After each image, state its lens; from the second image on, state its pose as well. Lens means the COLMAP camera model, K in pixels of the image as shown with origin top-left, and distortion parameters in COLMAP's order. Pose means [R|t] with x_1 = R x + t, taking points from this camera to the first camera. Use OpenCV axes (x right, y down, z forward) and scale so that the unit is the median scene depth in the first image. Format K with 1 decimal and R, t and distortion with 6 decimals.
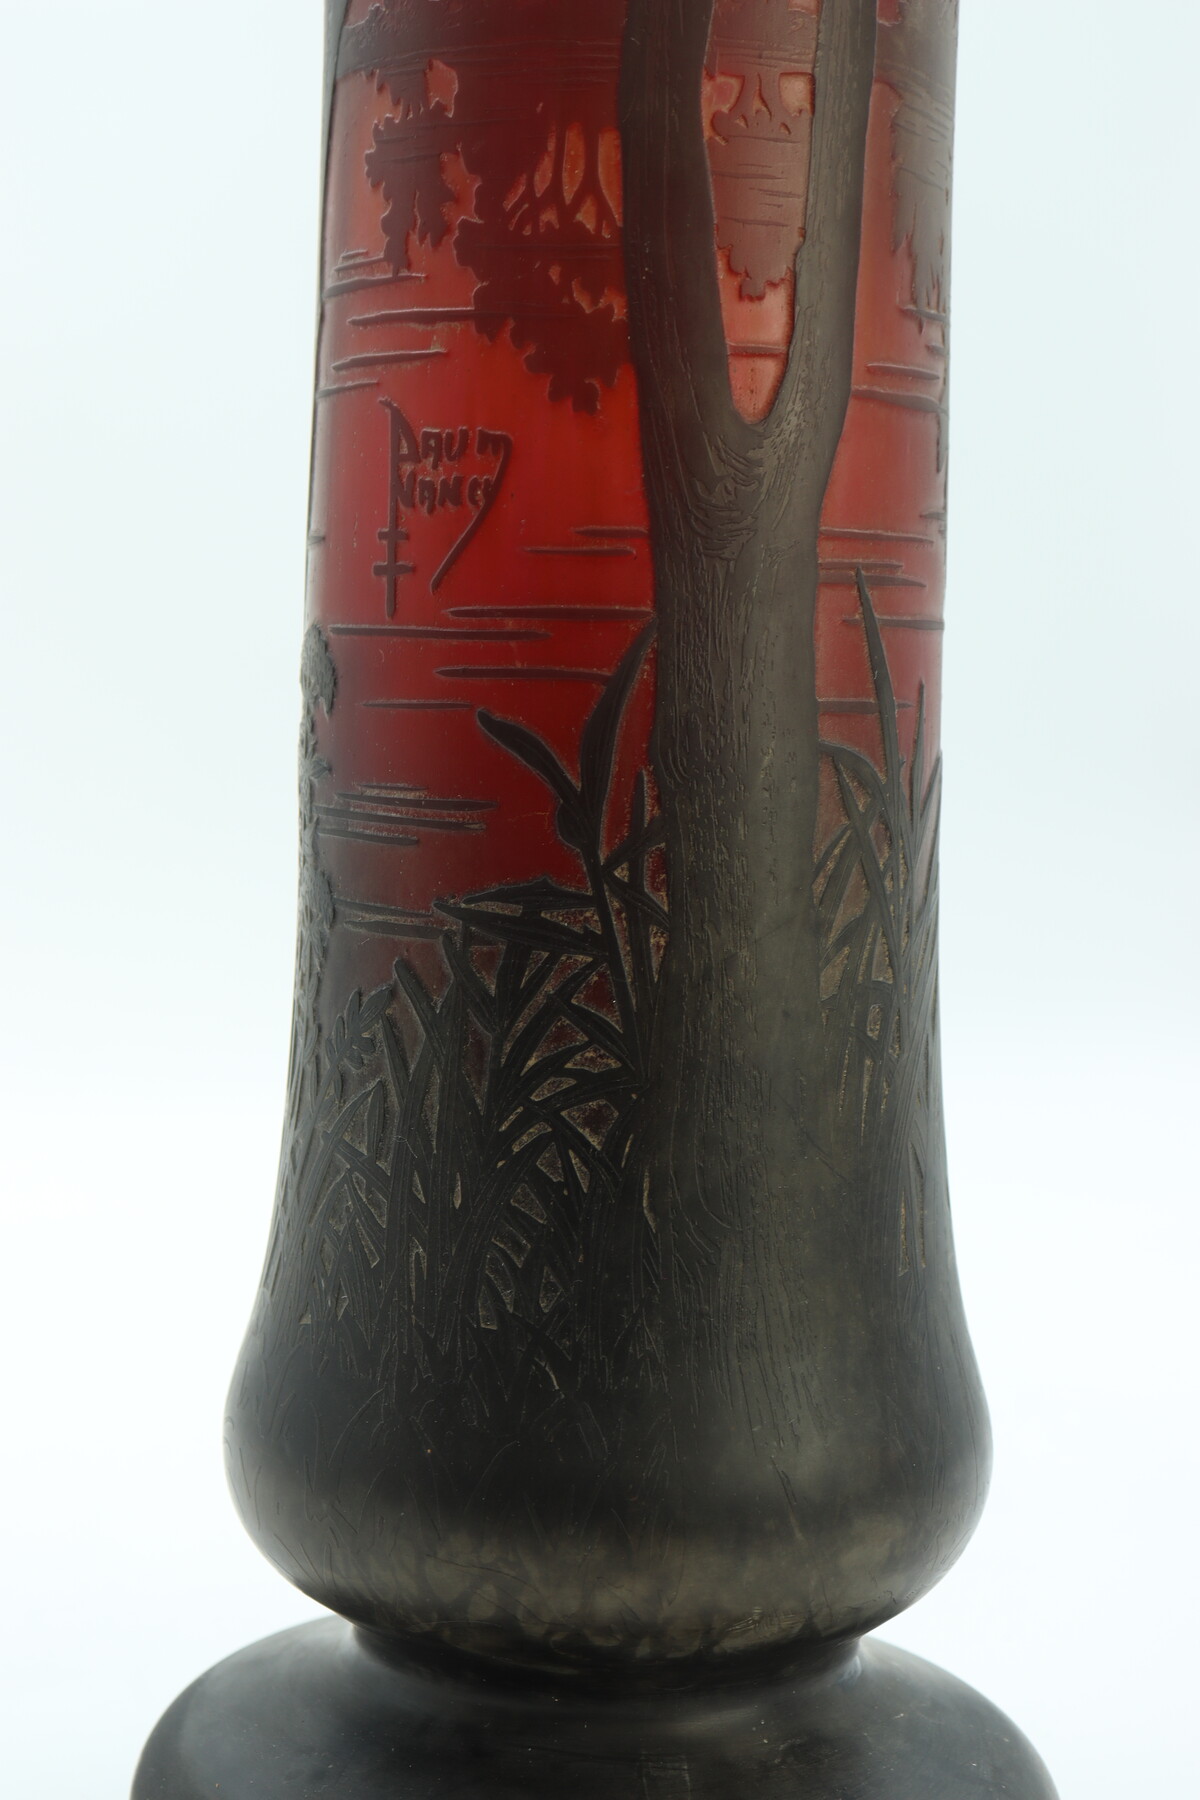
lens RADIAL K [[2925.8, 0, 600.0], [0, 2925.8, 900.0], [0, 0, 1]] dist [0.056401, 0.107763]
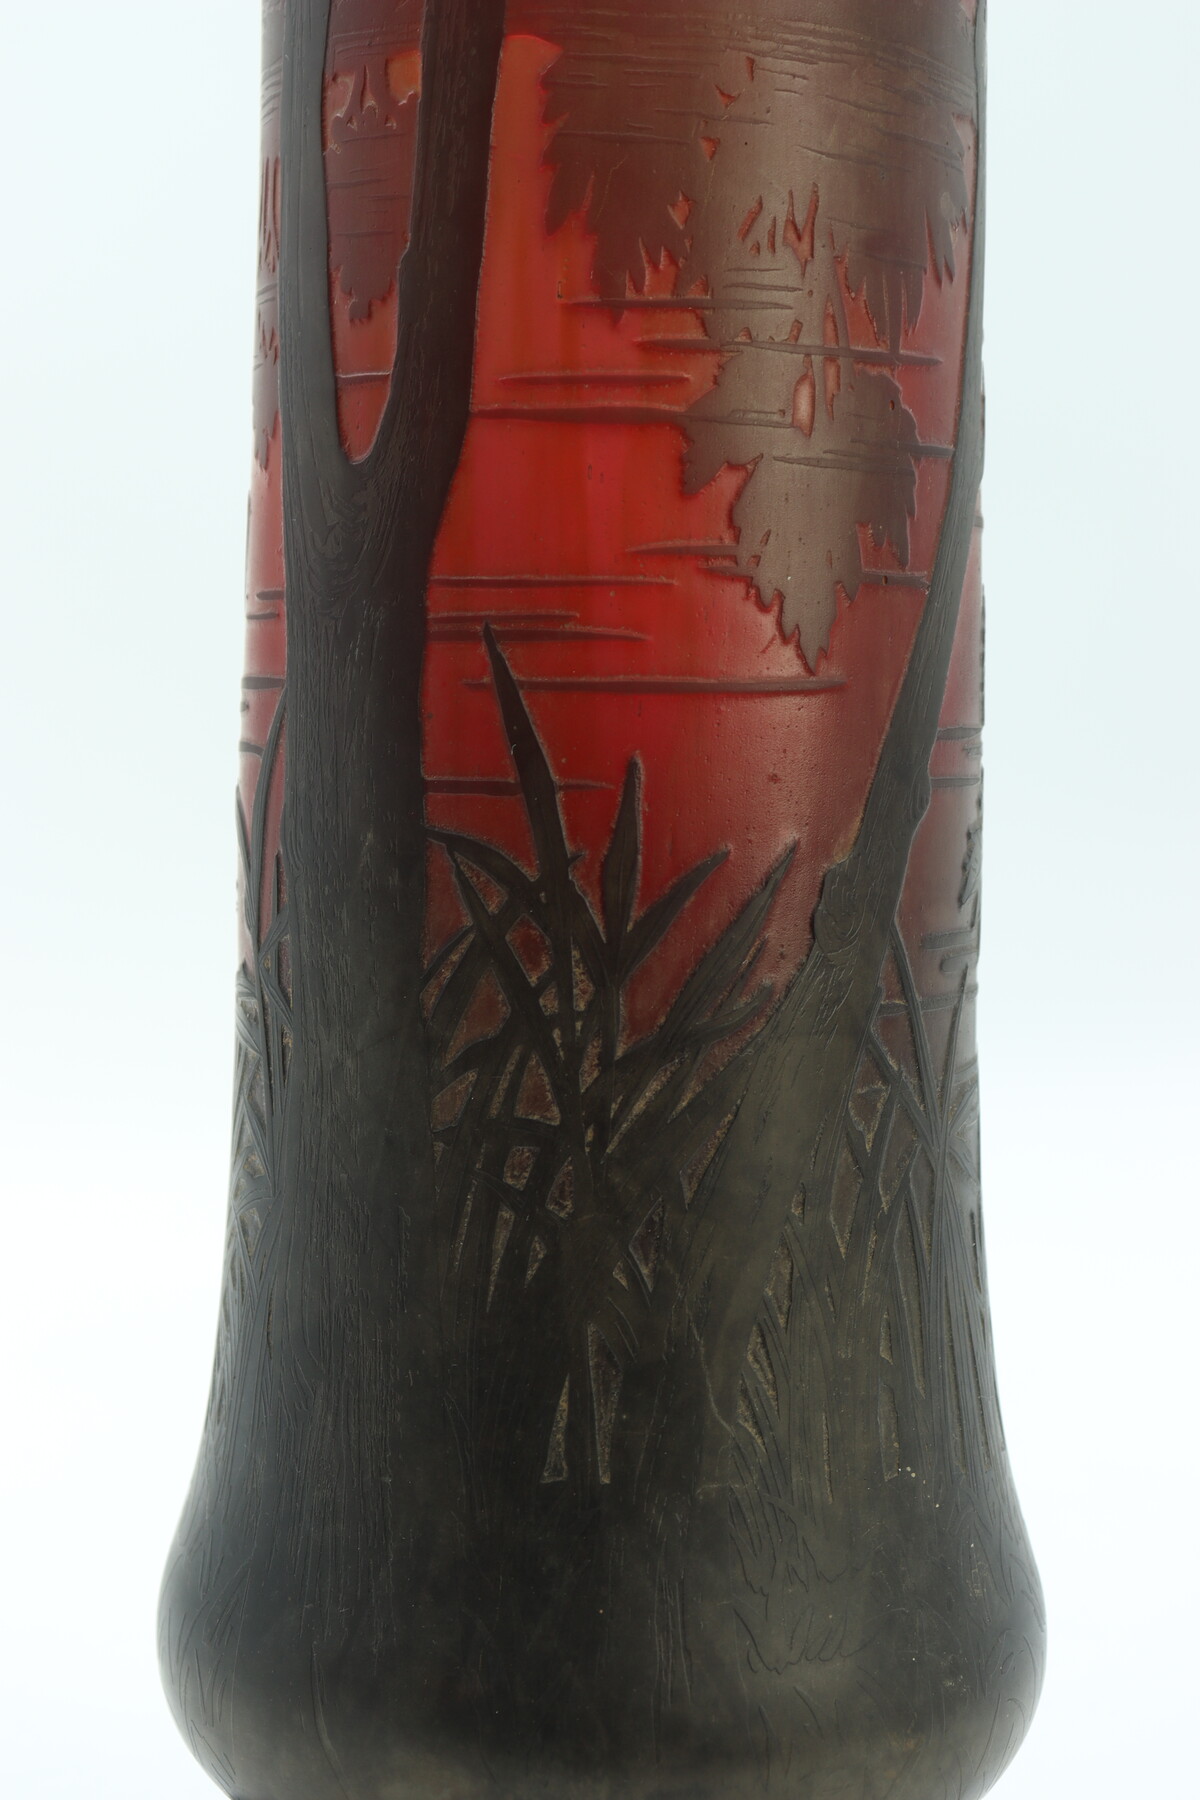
lens RADIAL K [[2925.8, 0, 600.0], [0, 2925.8, 900.0], [0, 0, 1]] dist [0.056401, 0.107763]
pose [[0.487982, 0.044871, -0.871700, 0.833775], [-0.065029, 0.997771, 0.014957, -0.048264], [0.870428, 0.049387, 0.489812, 0.618959]]
